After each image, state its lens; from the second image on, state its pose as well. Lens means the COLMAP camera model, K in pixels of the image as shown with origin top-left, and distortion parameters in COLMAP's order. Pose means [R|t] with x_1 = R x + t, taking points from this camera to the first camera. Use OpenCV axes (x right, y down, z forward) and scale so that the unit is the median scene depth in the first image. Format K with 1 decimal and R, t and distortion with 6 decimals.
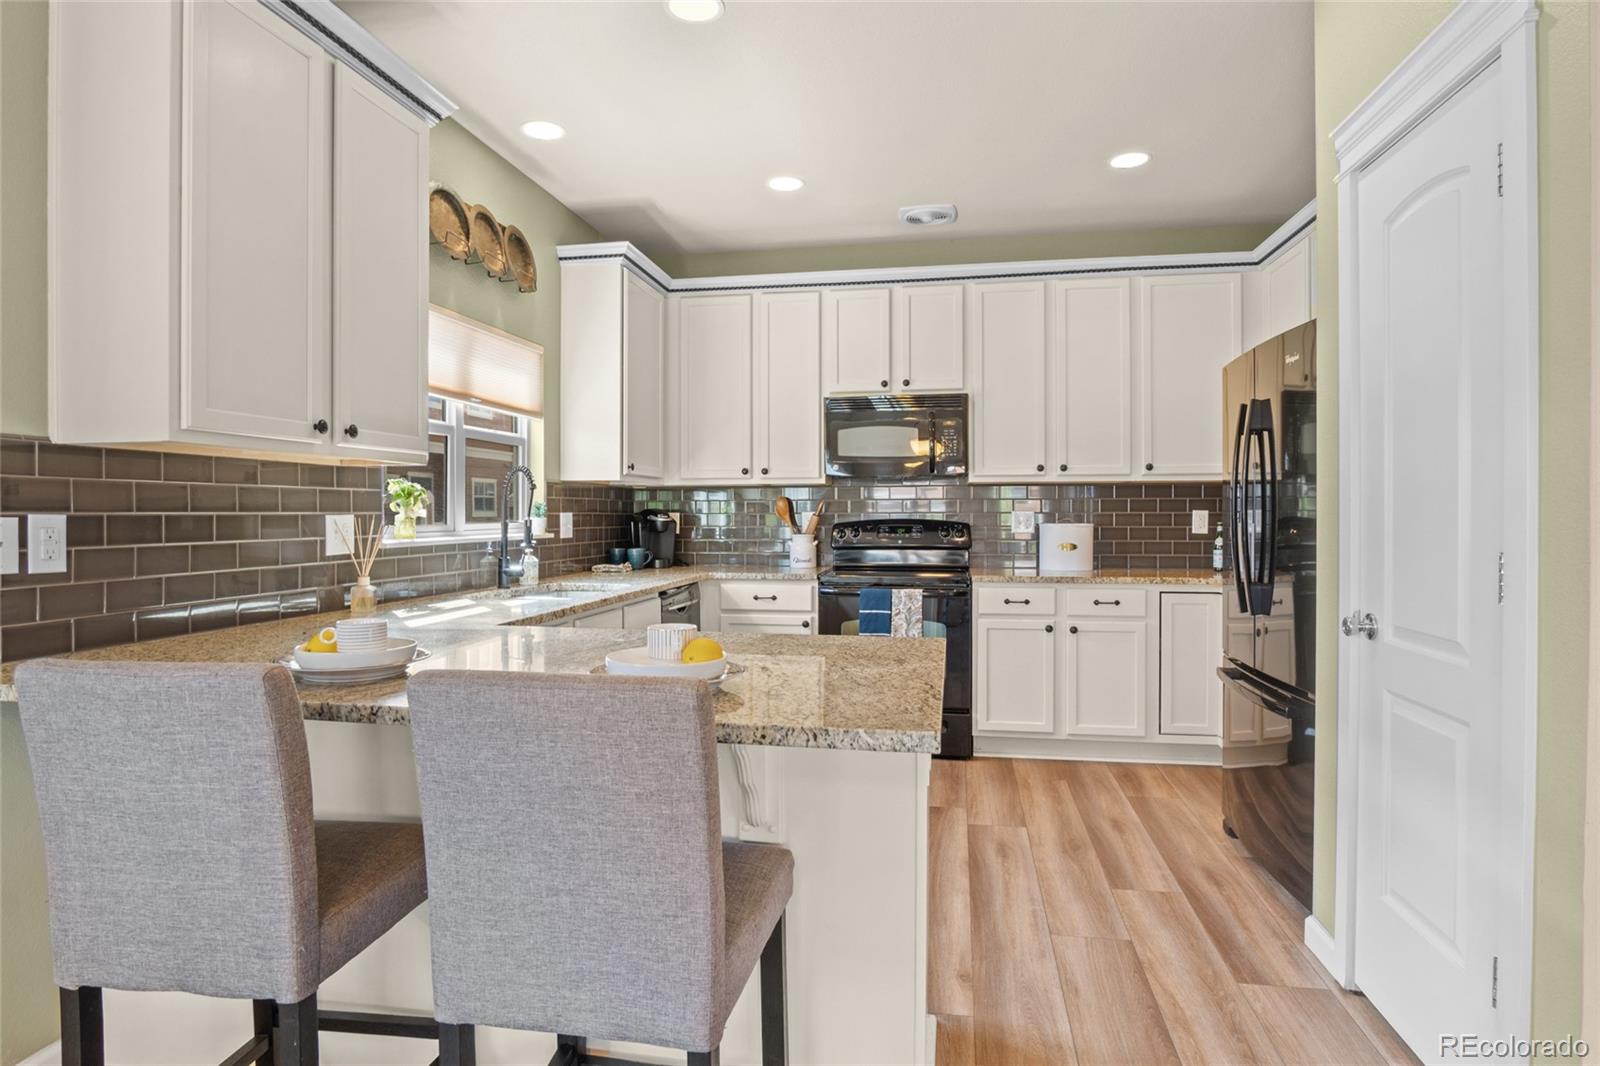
lens RADIAL K [[858.4, 0, 775.6], [0, 858.4, 506.3], [0, 0, 1]] dist [-0.034755, 0.010109]
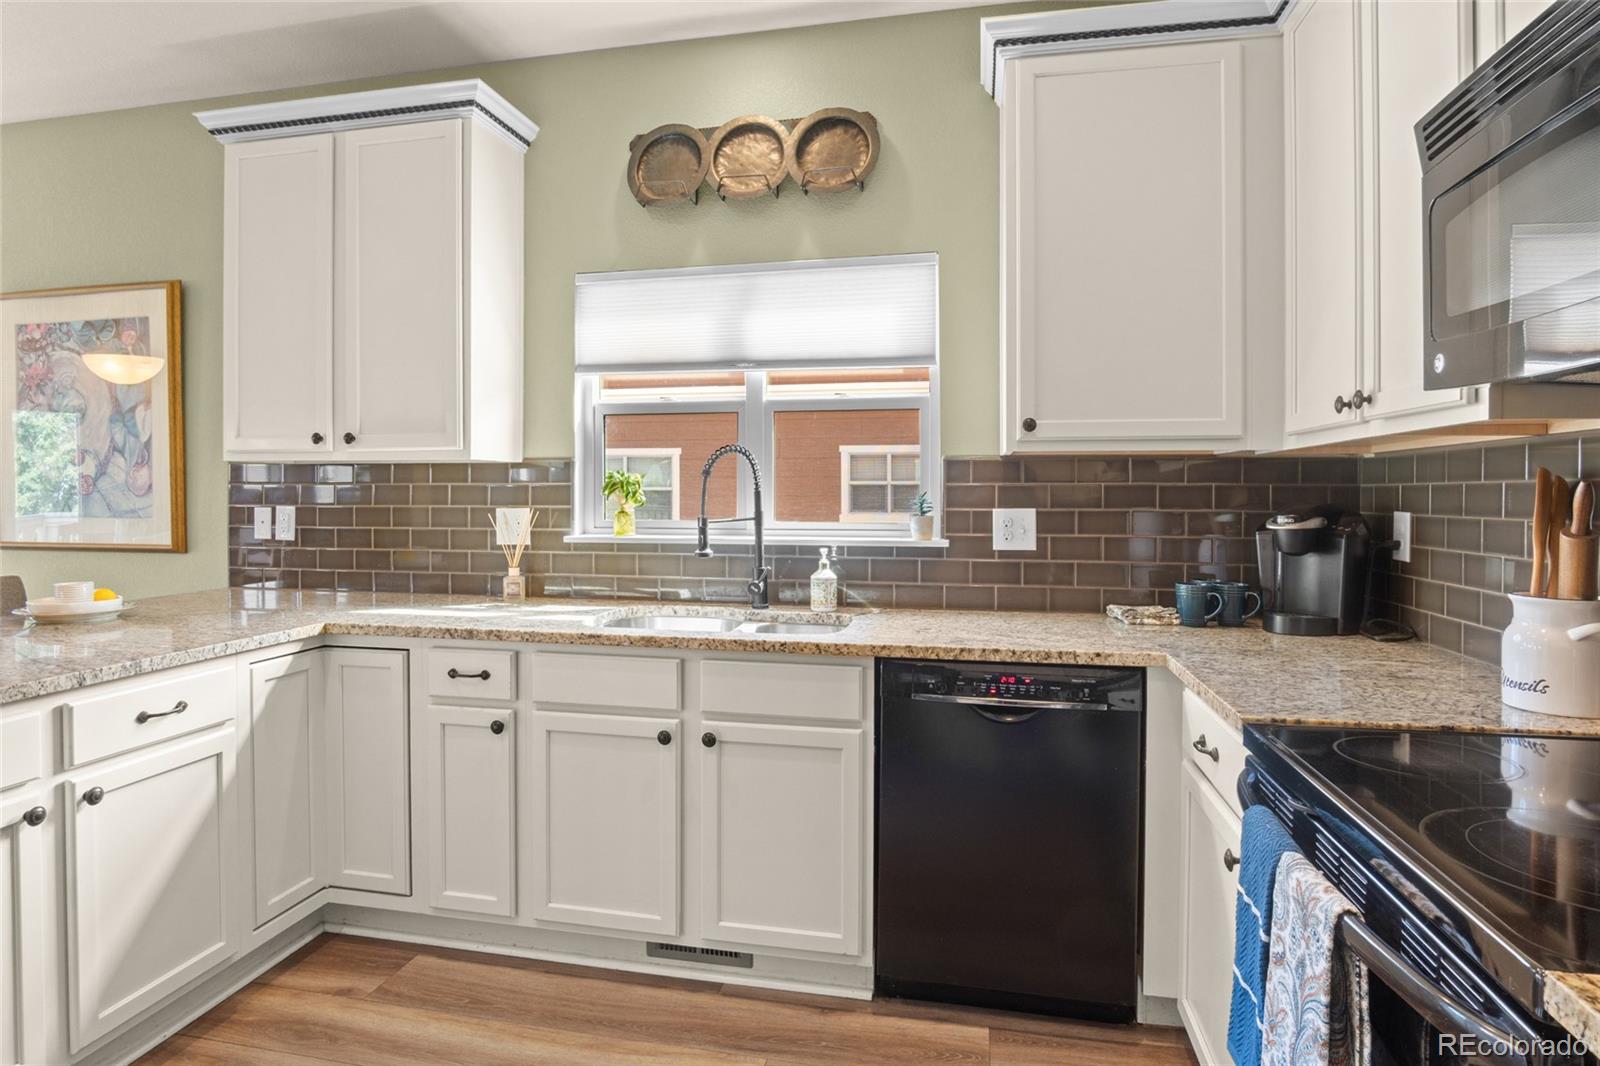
lens RADIAL K [[858.4, 0, 764.6], [0, 858.4, 500.7], [0, 0, 1]] dist [-0.034755, 0.010109]
pose [[-0.005193, 0.006324, -0.999967, 0.362601], [0.005874, 0.999963, 0.006294, -0.002741], [0.999969, -0.005841, -0.005230, 0.838088]]
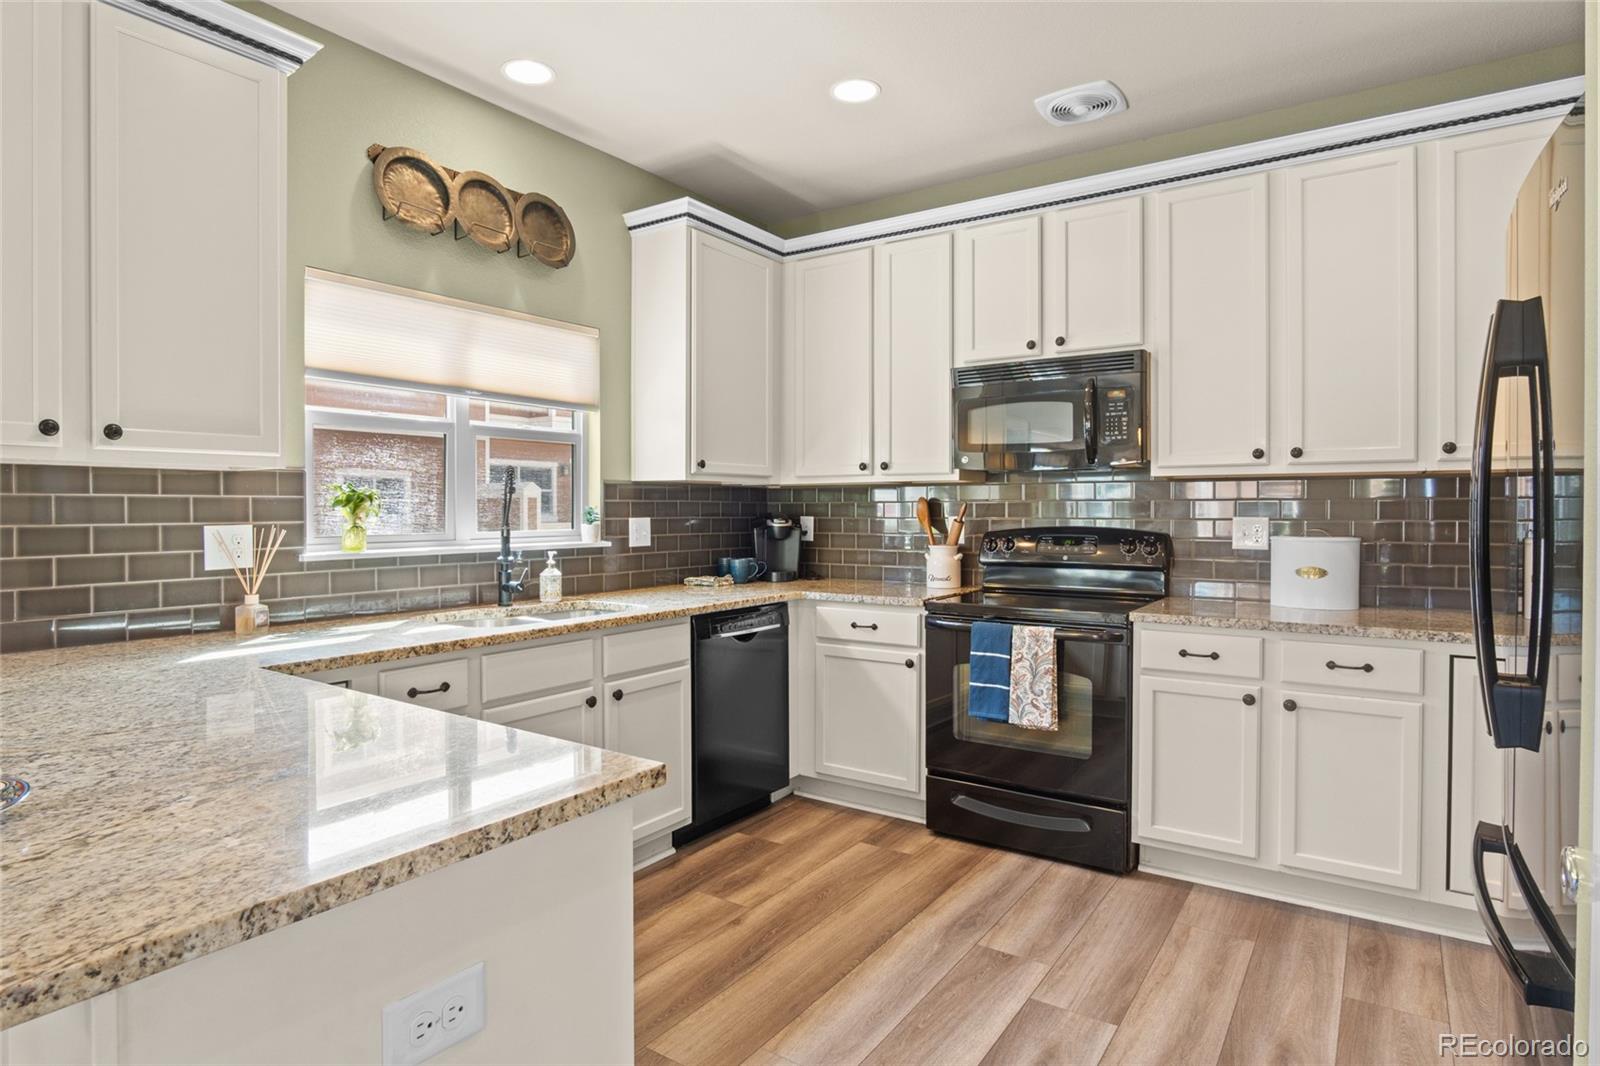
lens RADIAL K [[858.4, 0, 791.7], [0, 858.4, 508.1], [0, 0, 1]] dist [-0.034755, 0.010109]
pose [[0.918589, 0.000825, -0.395214, 0.247919], [0.002275, 0.999970, 0.007374, -0.008411], [0.395209, -0.007672, 0.918559, 0.259342]]
